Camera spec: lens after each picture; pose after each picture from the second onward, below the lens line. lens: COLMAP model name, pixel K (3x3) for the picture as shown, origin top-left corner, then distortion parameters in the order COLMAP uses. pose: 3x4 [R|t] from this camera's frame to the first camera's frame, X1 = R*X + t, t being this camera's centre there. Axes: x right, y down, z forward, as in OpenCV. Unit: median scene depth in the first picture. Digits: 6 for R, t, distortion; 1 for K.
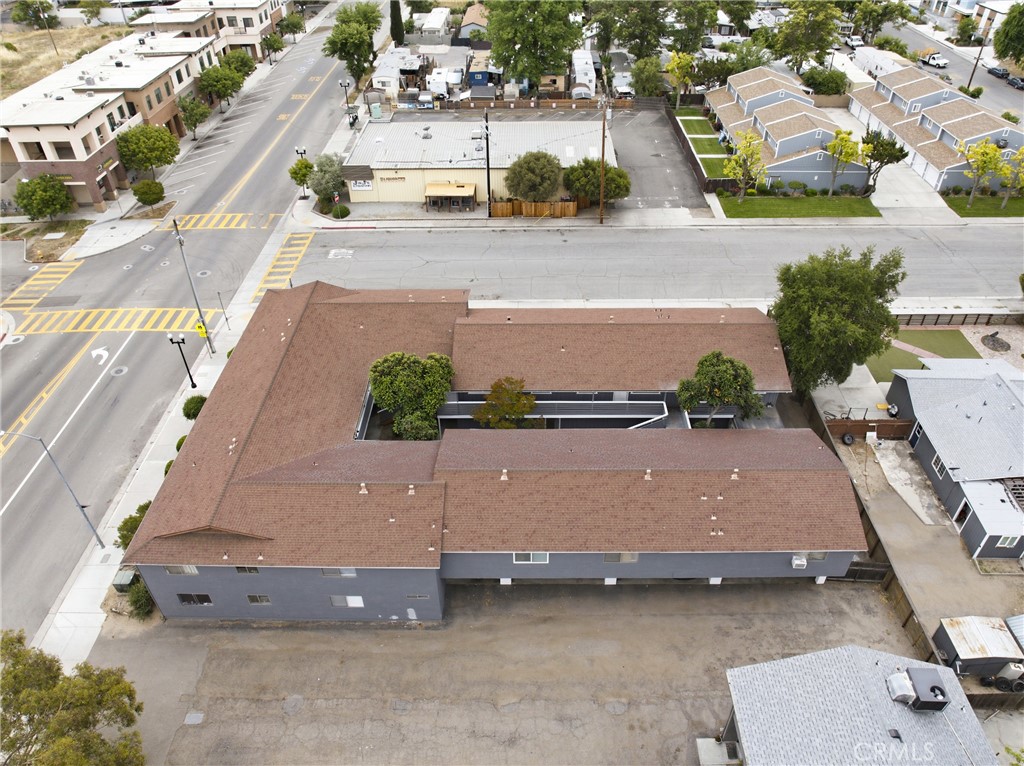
lens RADIAL K [[720.7, 0, 516.2], [0, 720.7, 380.2], [0, 0, 1]] dist [-0.055220, 0.029191]
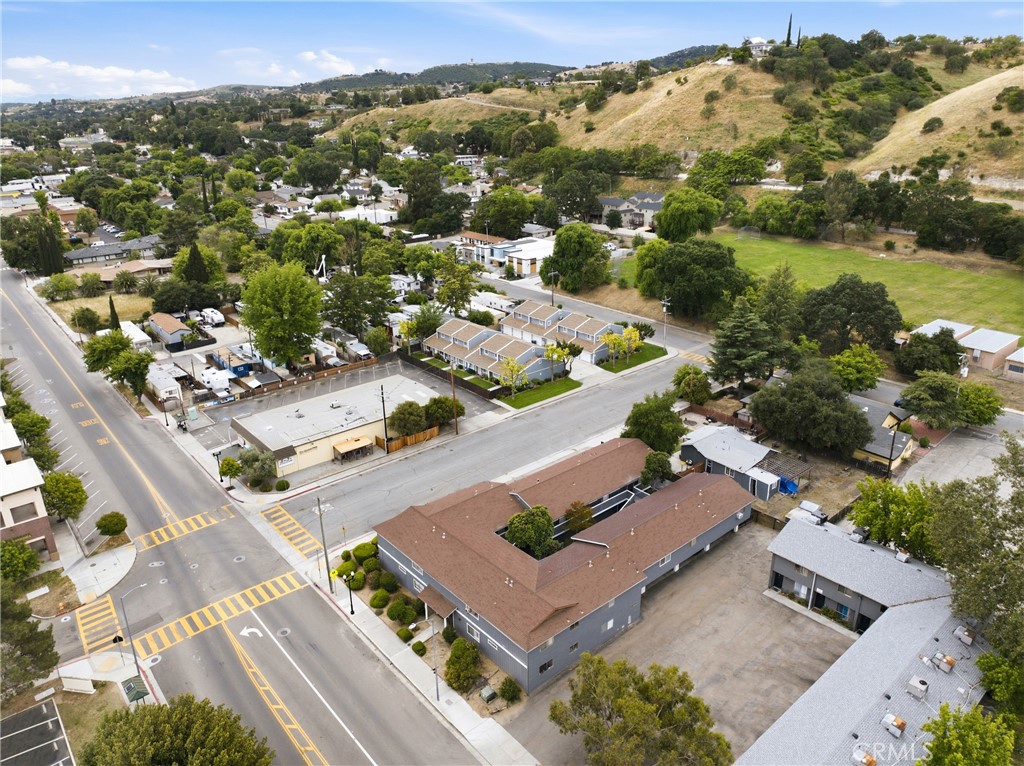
lens RADIAL K [[720.7, 0, 516.2], [0, 720.7, 380.2], [0, 0, 1]] dist [-0.055220, 0.029191]
pose [[0.746947, -0.235864, 0.621641, -0.692931], [0.411673, 0.898254, -0.153839, -0.037418], [-0.522106, 0.370822, 0.768047, -0.265704]]
